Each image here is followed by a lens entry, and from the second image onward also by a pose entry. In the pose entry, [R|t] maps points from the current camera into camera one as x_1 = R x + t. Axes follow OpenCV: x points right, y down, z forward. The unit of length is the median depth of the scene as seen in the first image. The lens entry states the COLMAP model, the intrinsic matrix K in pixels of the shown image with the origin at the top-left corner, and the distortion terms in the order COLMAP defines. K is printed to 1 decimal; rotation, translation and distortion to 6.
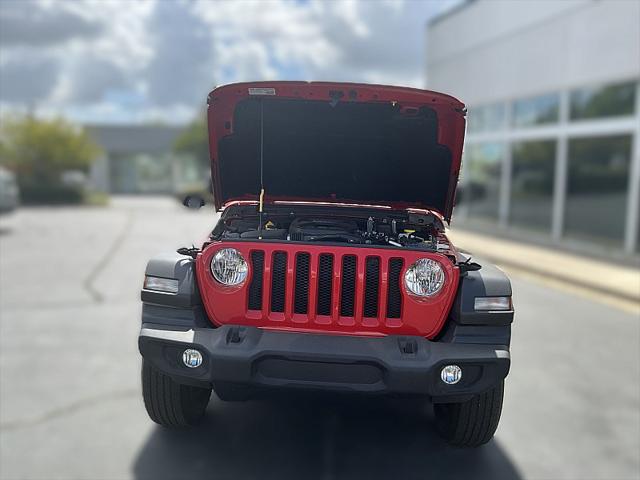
lens RADIAL K [[522.9, 0, 320.0], [0, 522.9, 240.0], [0, 0, 1]] dist [0.094604, -0.167828]
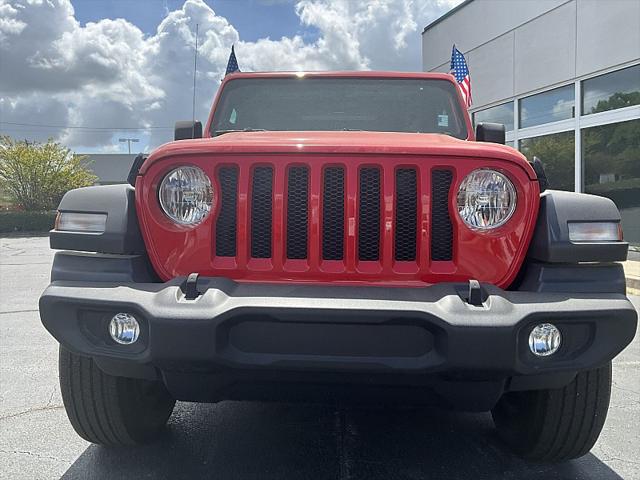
lens RADIAL K [[532.7, 0, 320.0], [0, 532.7, 240.0], [0, 0, 1]] dist [-0.001353, -0.001125]
pose [[0.999520, -0.029543, 0.009300, -0.013657], [0.030042, 0.997800, -0.059105, 0.151612], [-0.007533, 0.059356, 0.998208, 0.337983]]
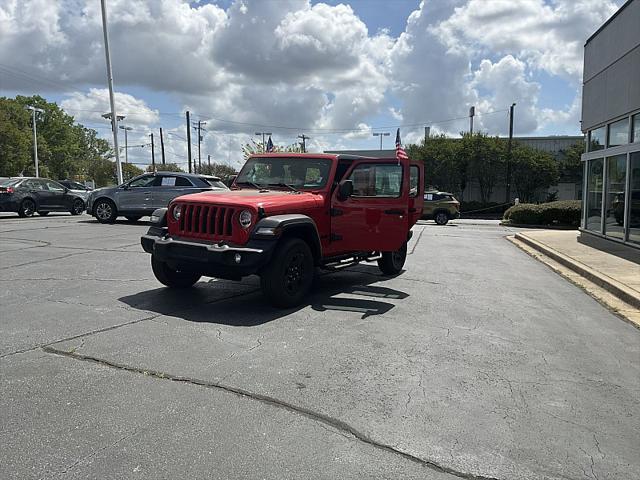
lens RADIAL K [[522.9, 0, 320.0], [0, 522.9, 240.0], [0, 0, 1]] dist [0.094604, -0.167828]
pose [[0.889742, 0.044779, -0.454261, 1.442727], [-0.063298, 0.997665, -0.025634, 0.192150], [0.452053, 0.051562, 0.890500, -0.788671]]
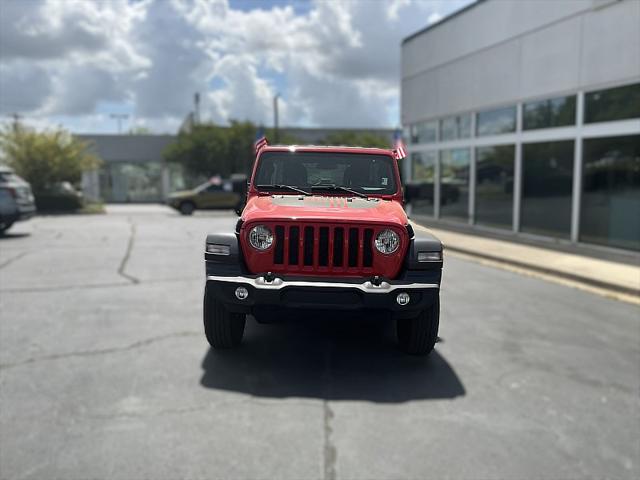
lens RADIAL K [[522.9, 0, 320.0], [0, 522.9, 240.0], [0, 0, 1]] dist [0.094604, -0.167828]
pose [[0.999410, -0.017666, 0.029457, -0.045114], [0.018016, 0.999770, -0.011639, 0.080222], [-0.029245, 0.012163, 0.999498, -0.542291]]
